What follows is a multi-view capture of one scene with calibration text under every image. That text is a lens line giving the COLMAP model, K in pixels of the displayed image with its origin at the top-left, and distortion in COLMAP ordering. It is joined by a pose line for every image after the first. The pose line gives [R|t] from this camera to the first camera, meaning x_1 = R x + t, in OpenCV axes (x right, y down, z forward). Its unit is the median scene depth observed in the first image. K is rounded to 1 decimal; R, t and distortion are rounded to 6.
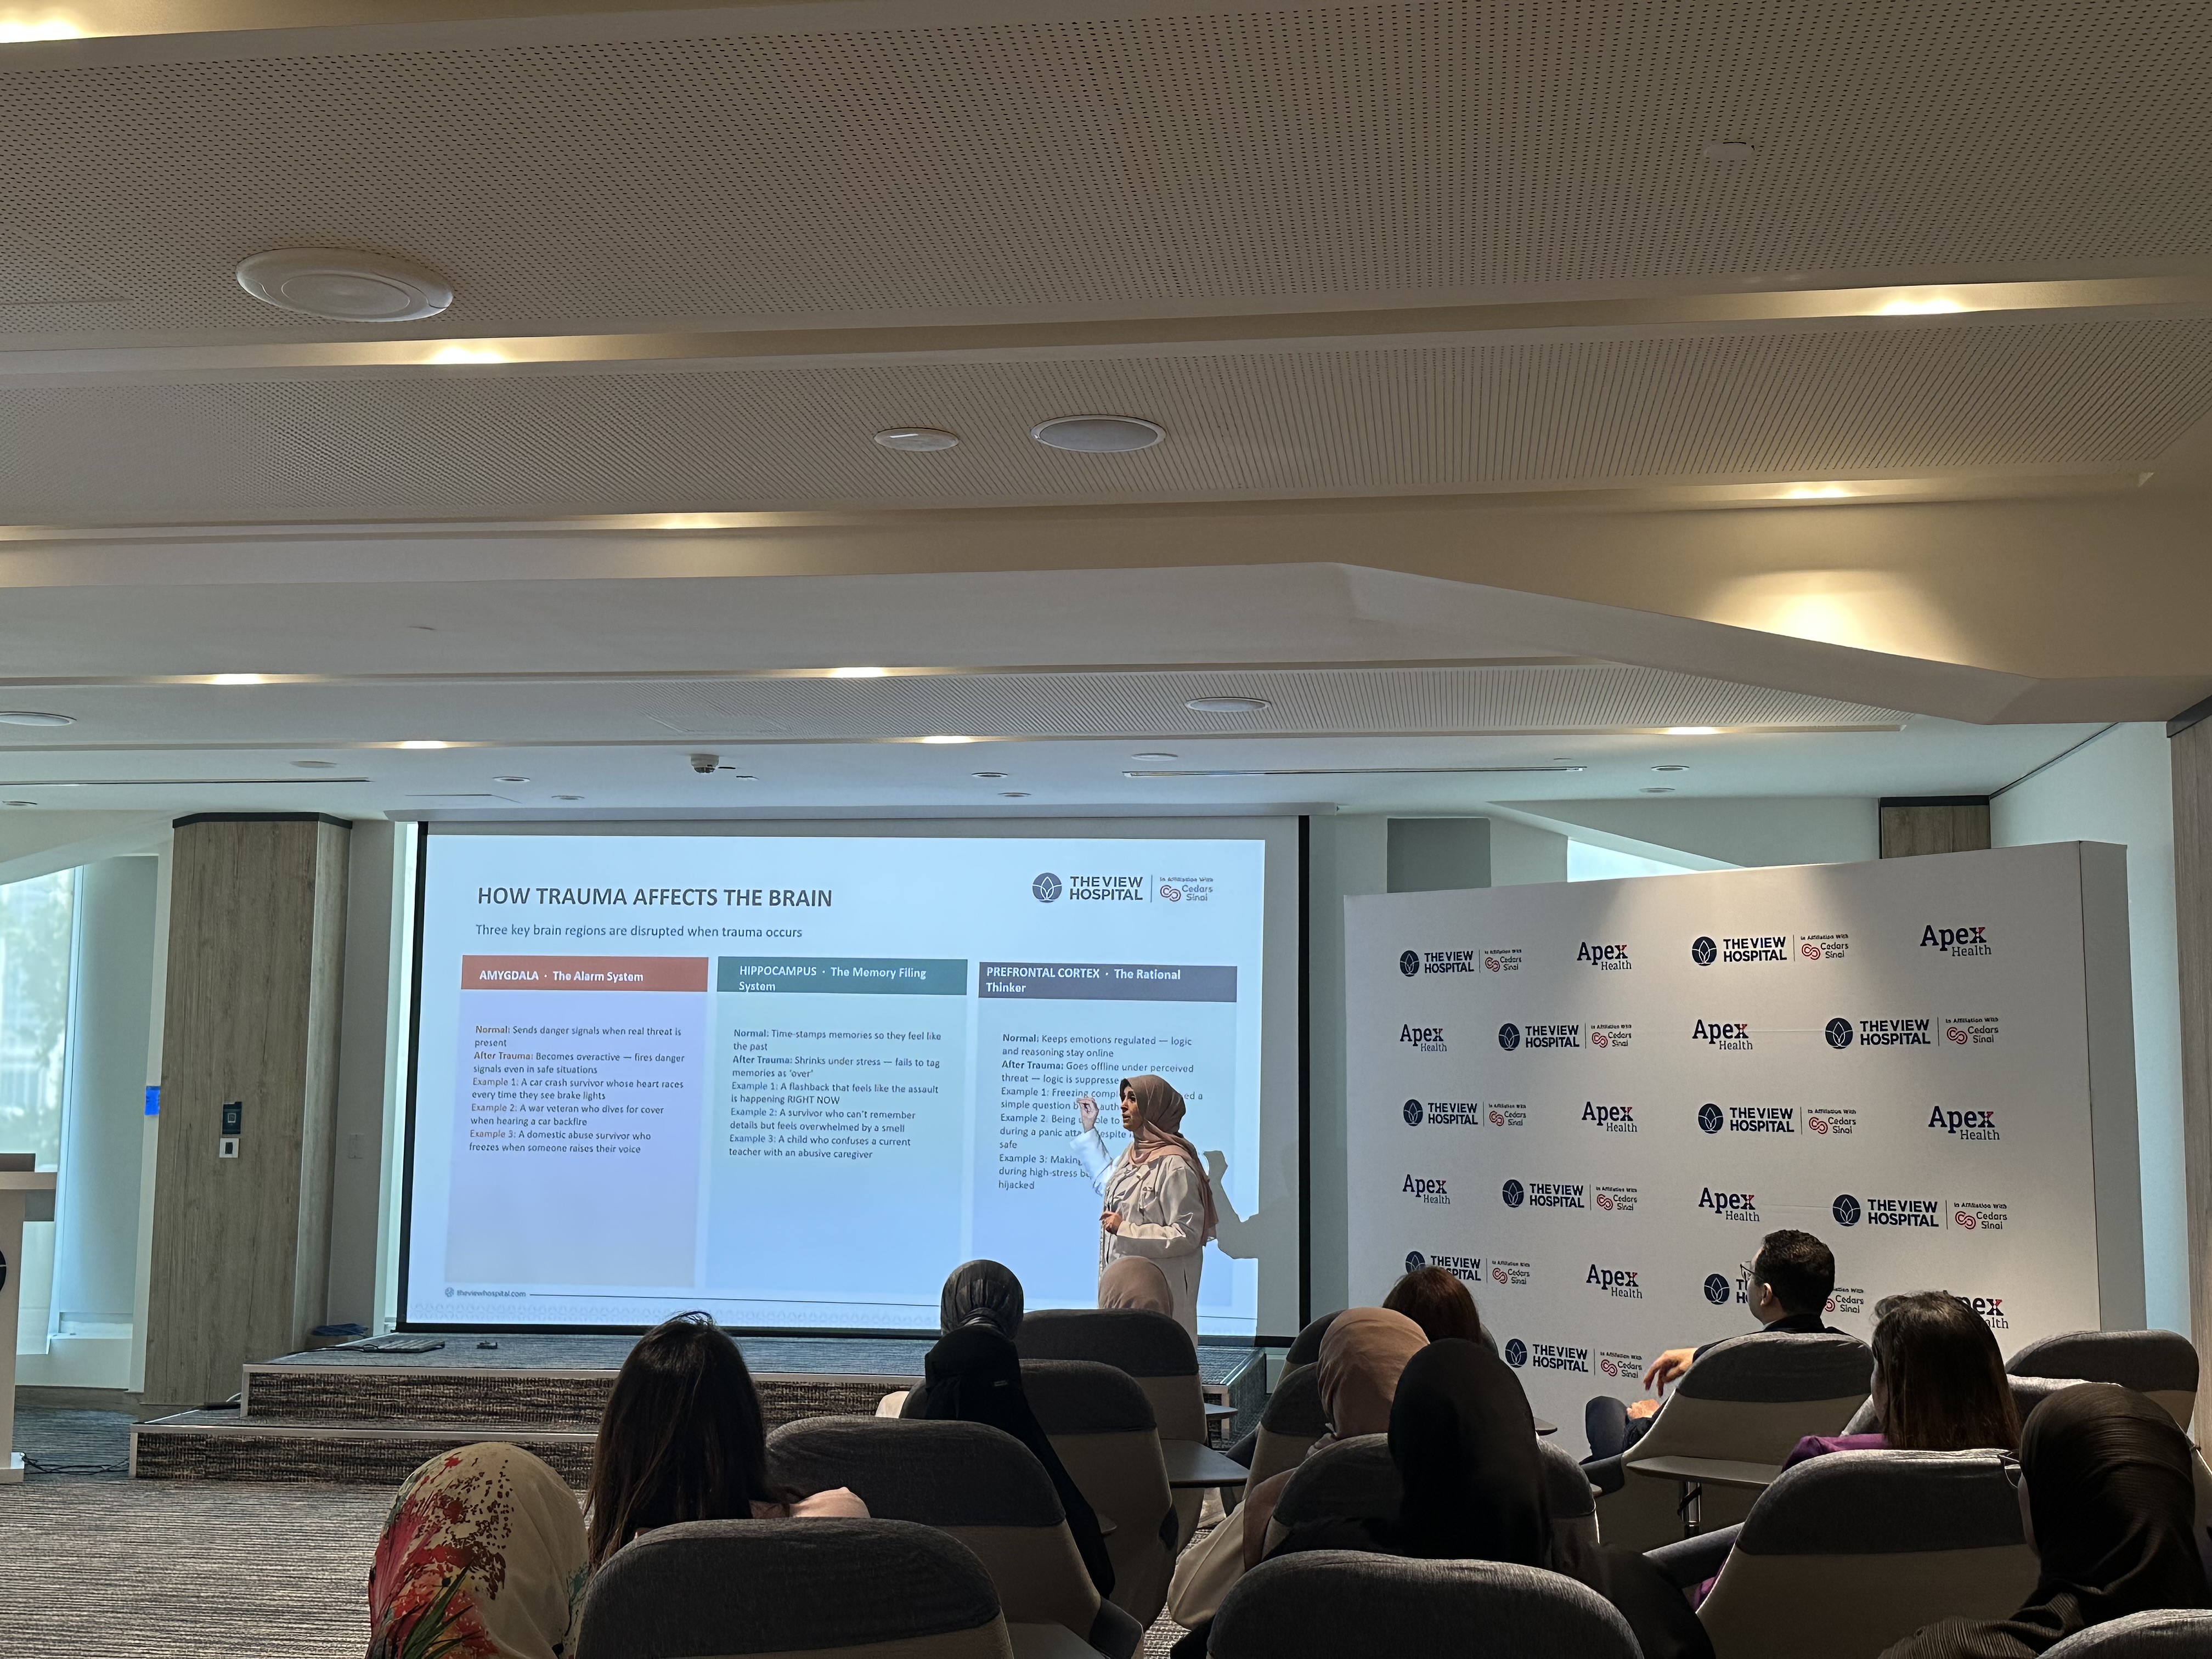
lens RADIAL K [[2568.8, 0, 1081.8], [0, 2568.8, 853.3], [0, 0, 1]] dist [0.150625, 0.000000]
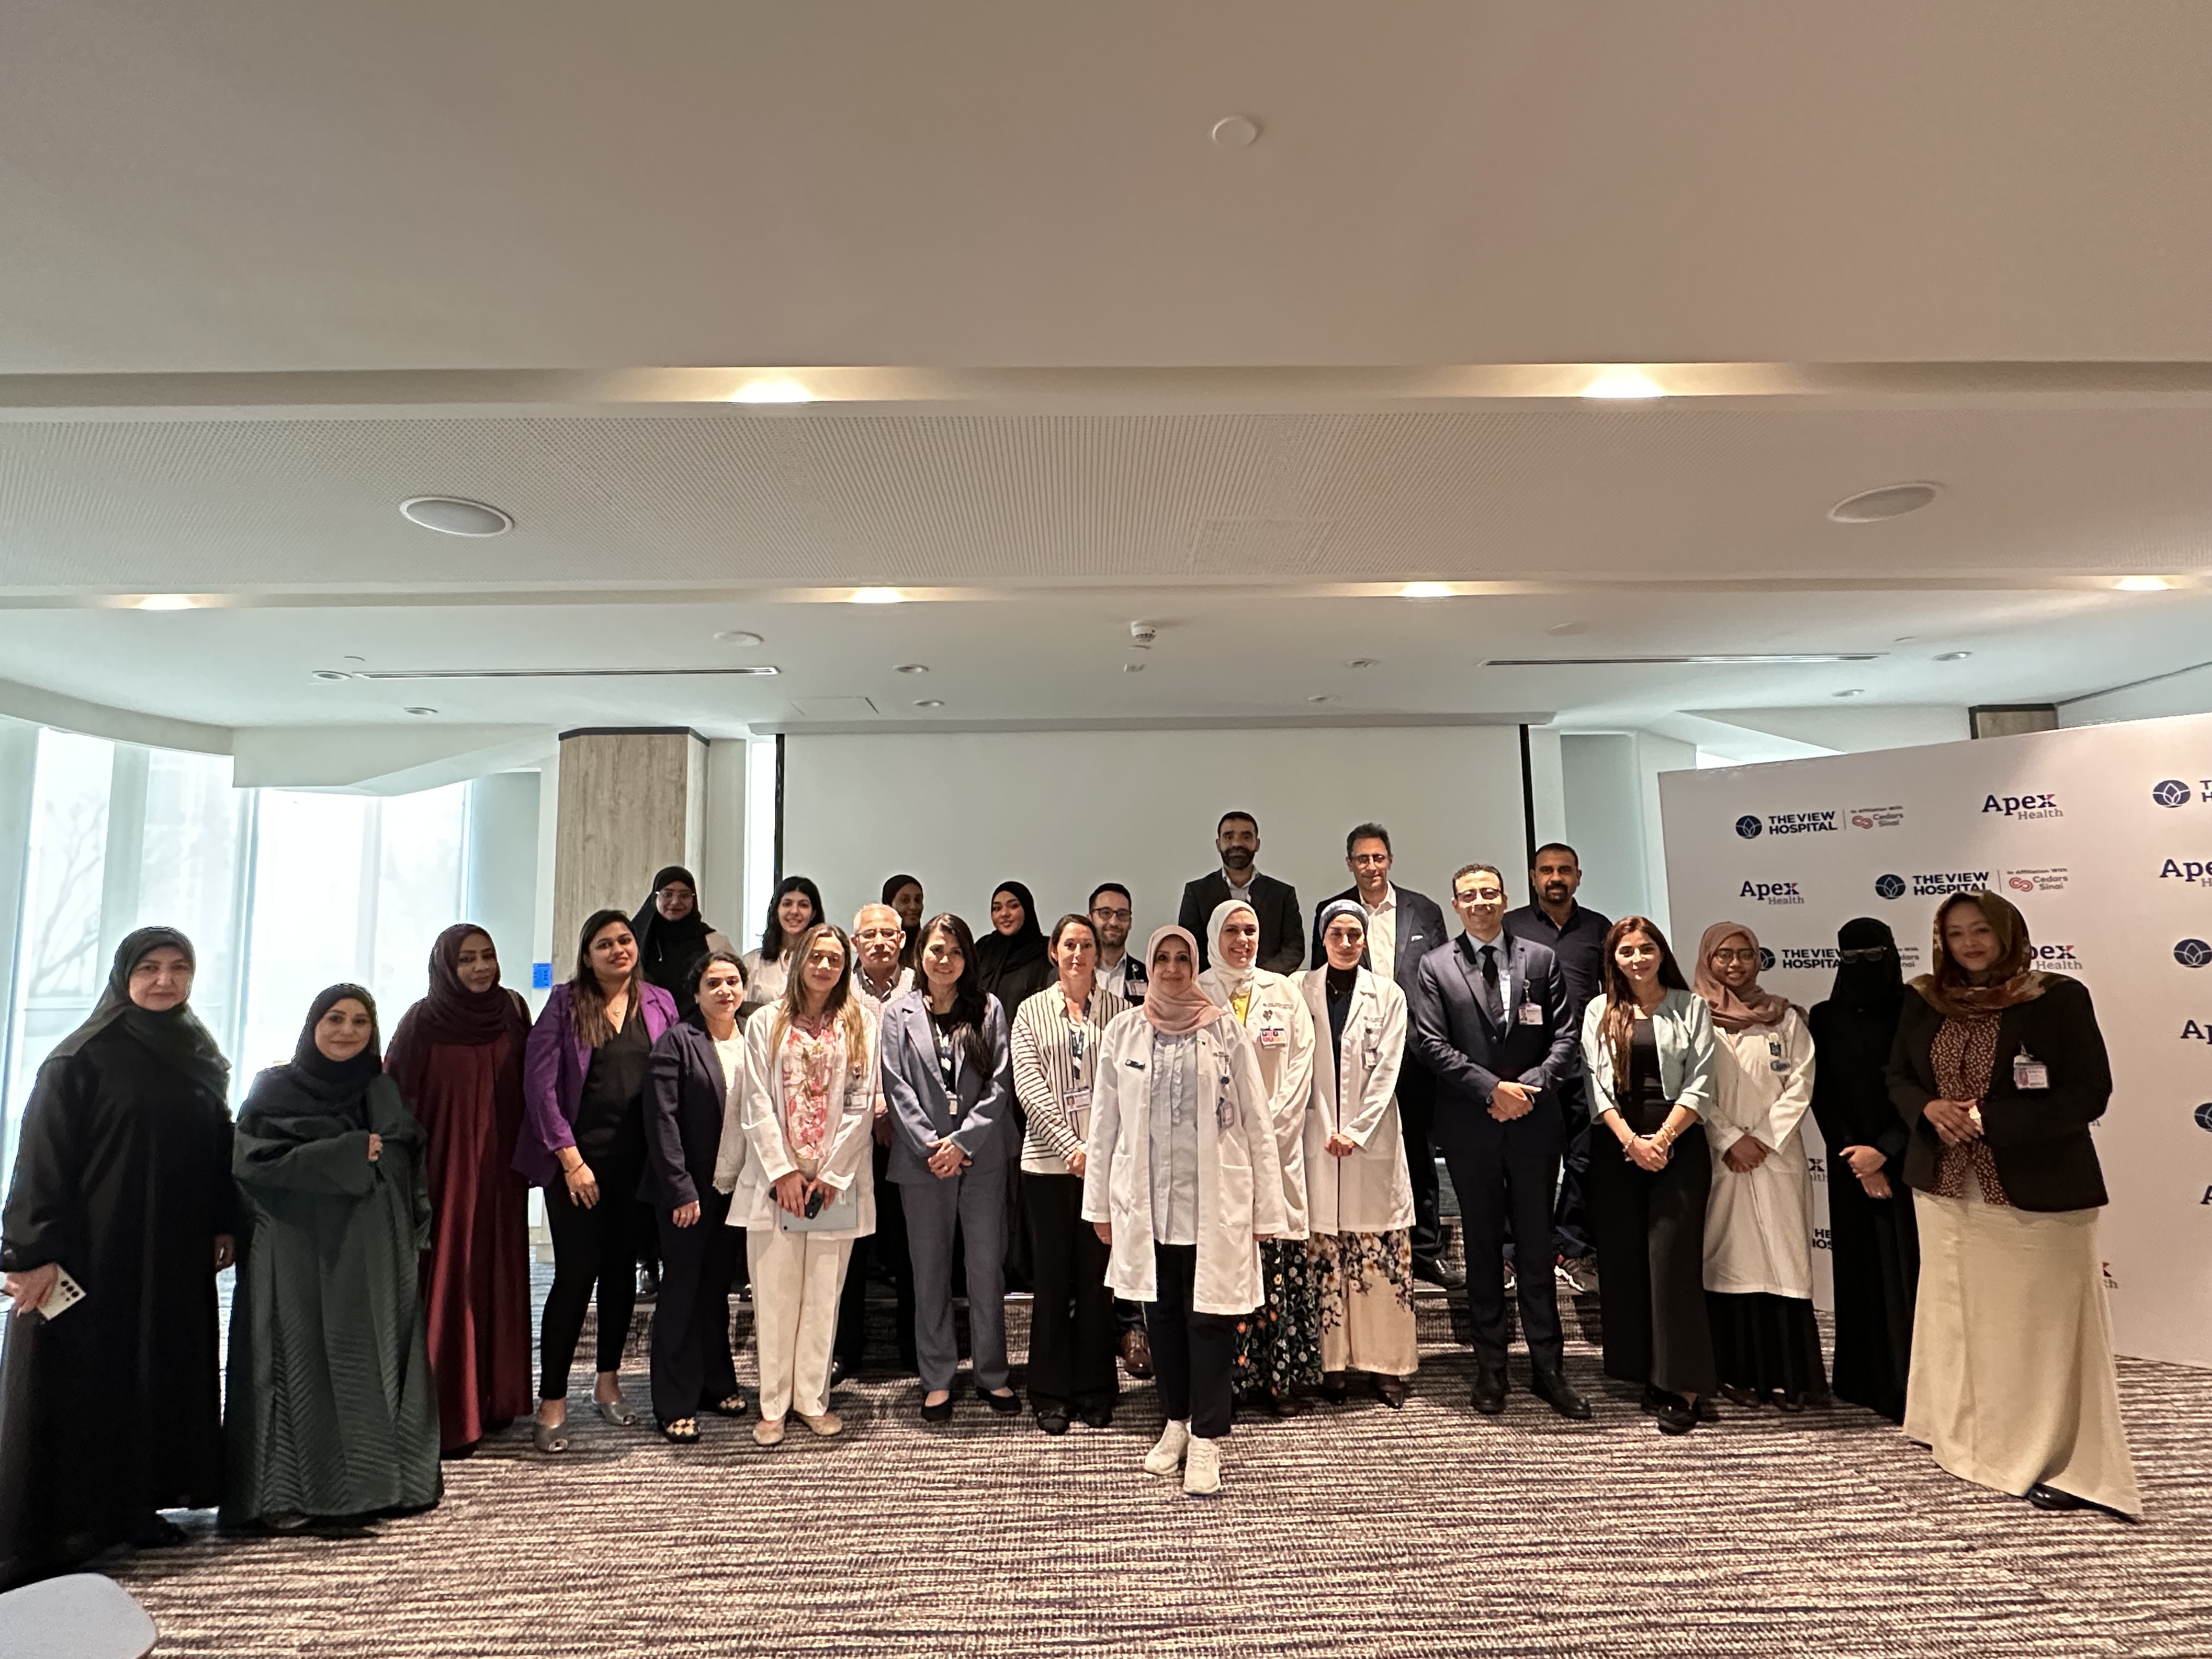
lens RADIAL K [[1080.9, 0, 1094.2], [0, 1080.9, 809.5], [0, 0, 1]] dist [-0.016764, -0.000187]
pose [[0.981438, -0.010733, 0.191477, -0.250483], [0.014985, 0.999672, -0.020770, 0.041895], [-0.191192, 0.023254, 0.981277, 0.591284]]
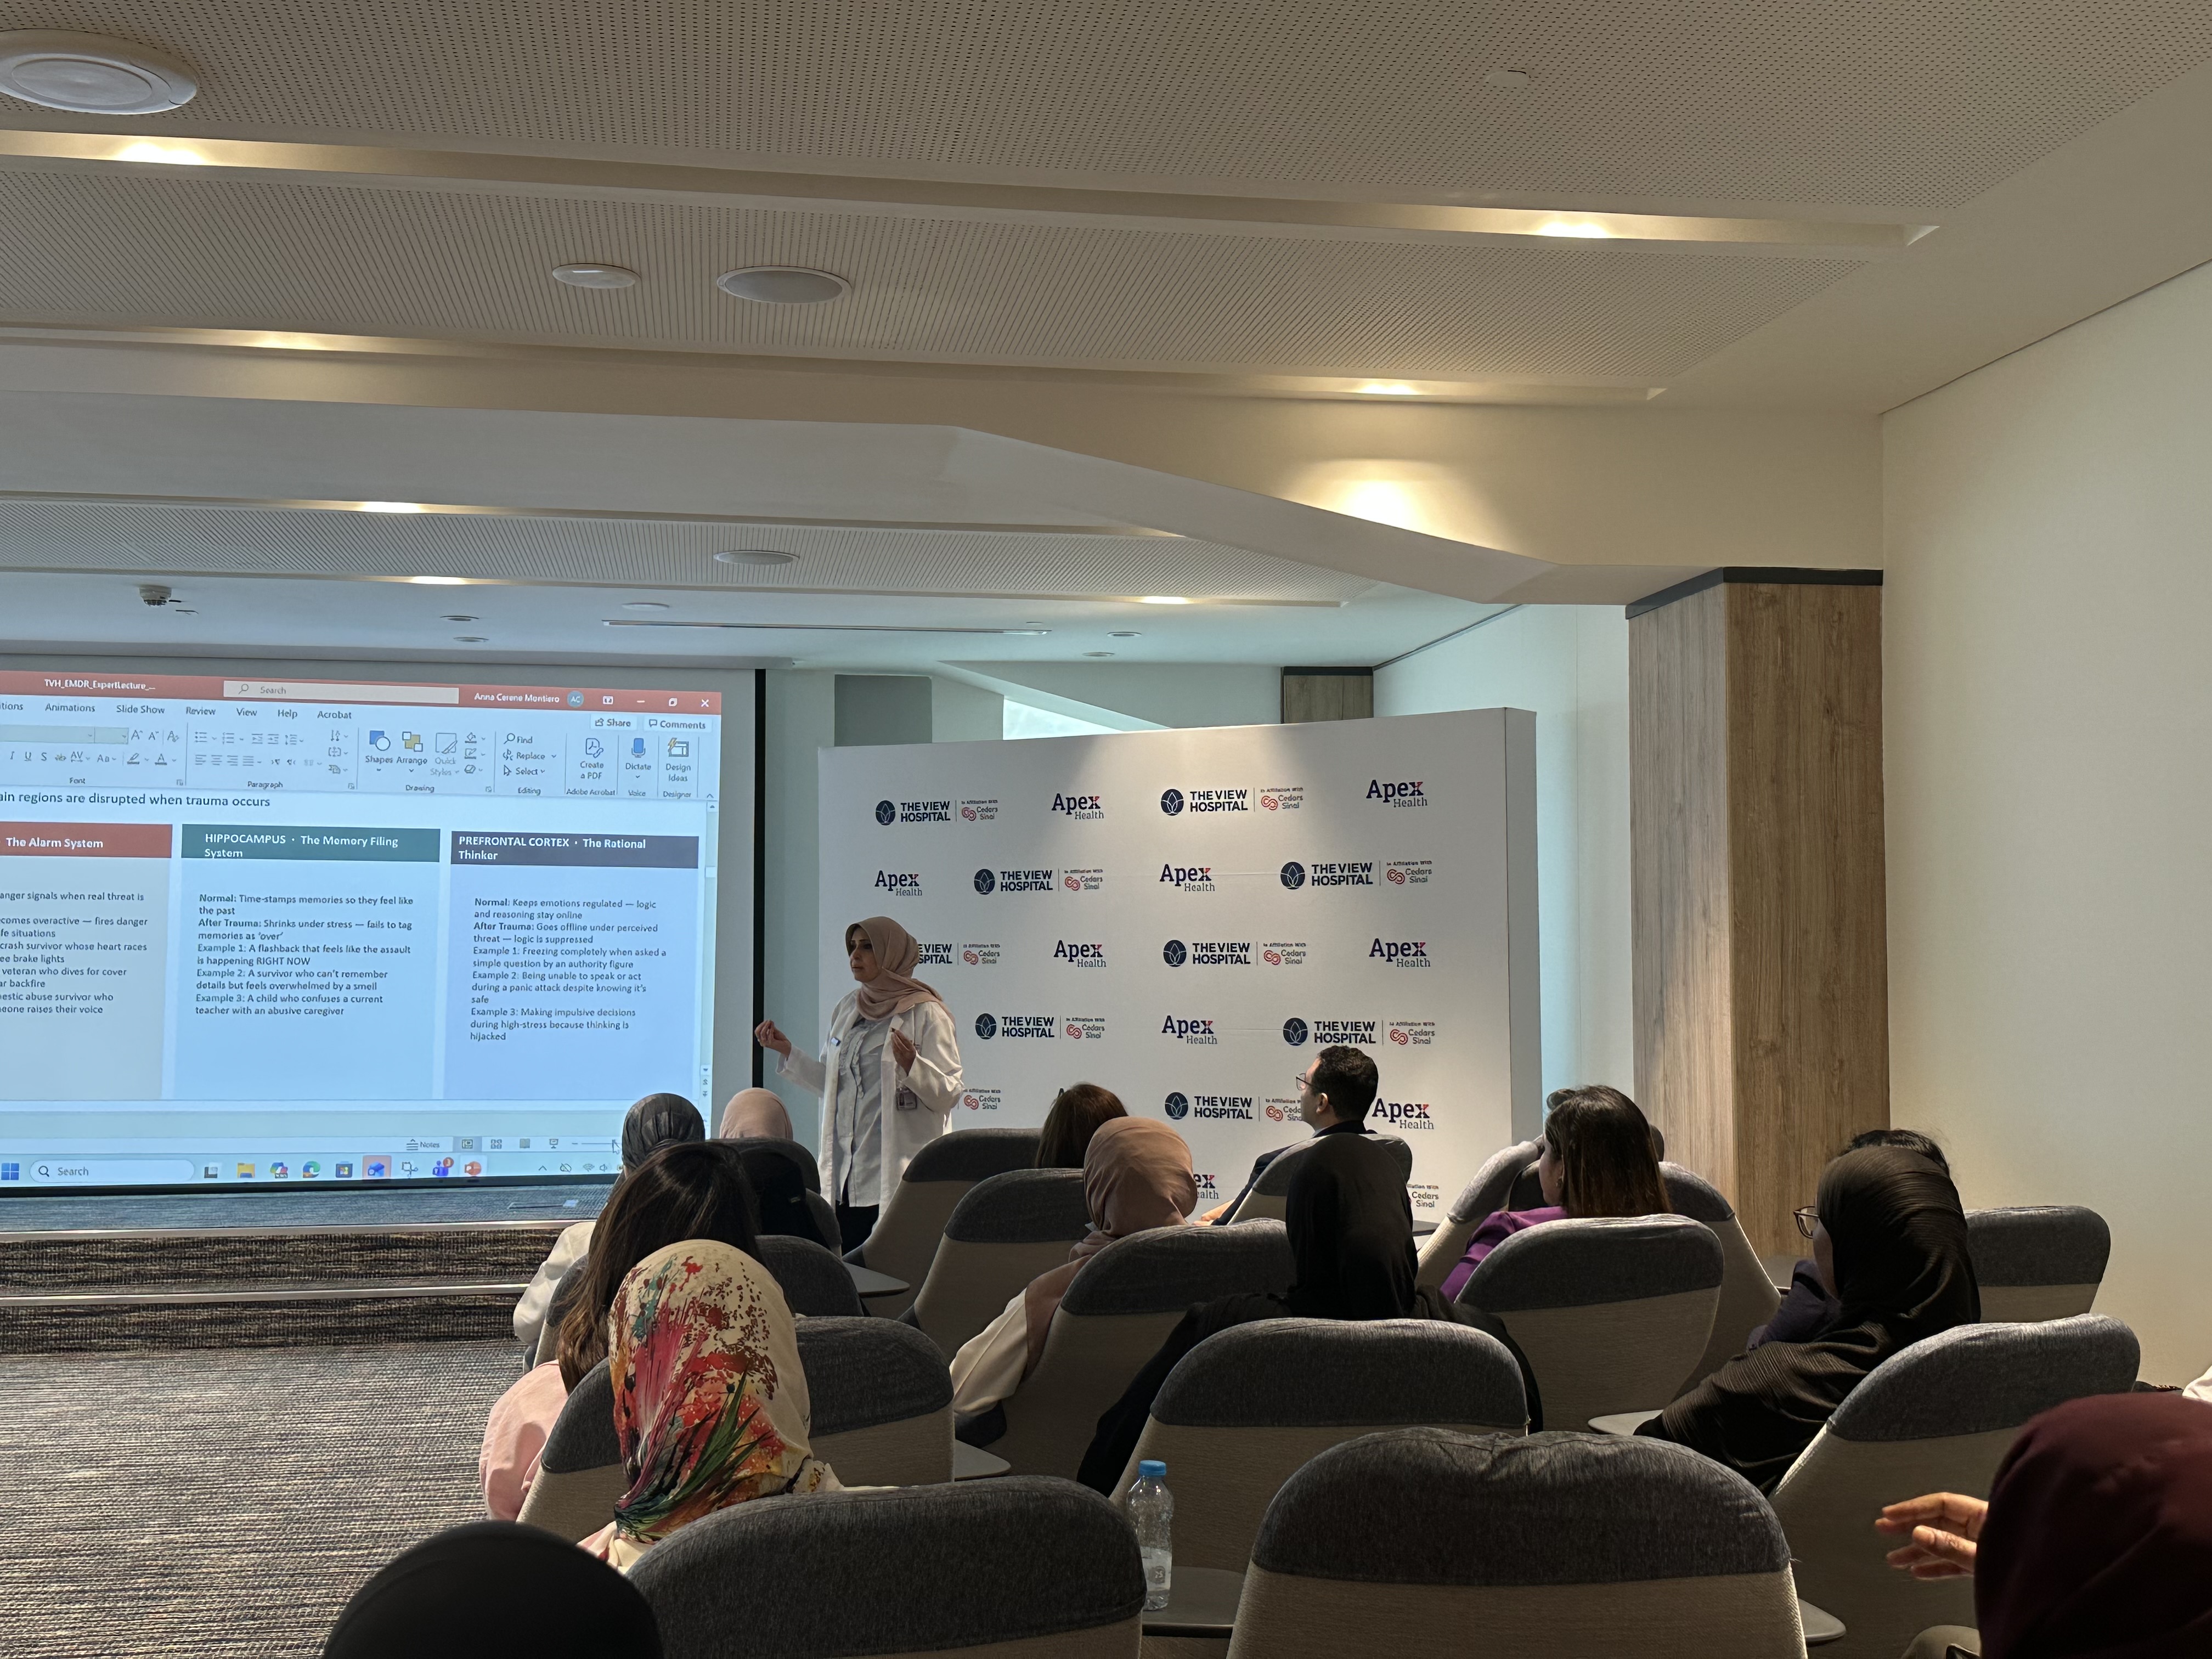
lens RADIAL K [[2471.4, 0, 1122.8], [0, 2471.4, 828.4], [0, 0, 1]] dist [0.076370, 0.000000]
pose [[0.950605, 0.005963, 0.310346, -0.094453], [-0.020398, 0.998854, 0.043288, 0.003683], [-0.309732, -0.047480, 0.949638, 0.009991]]
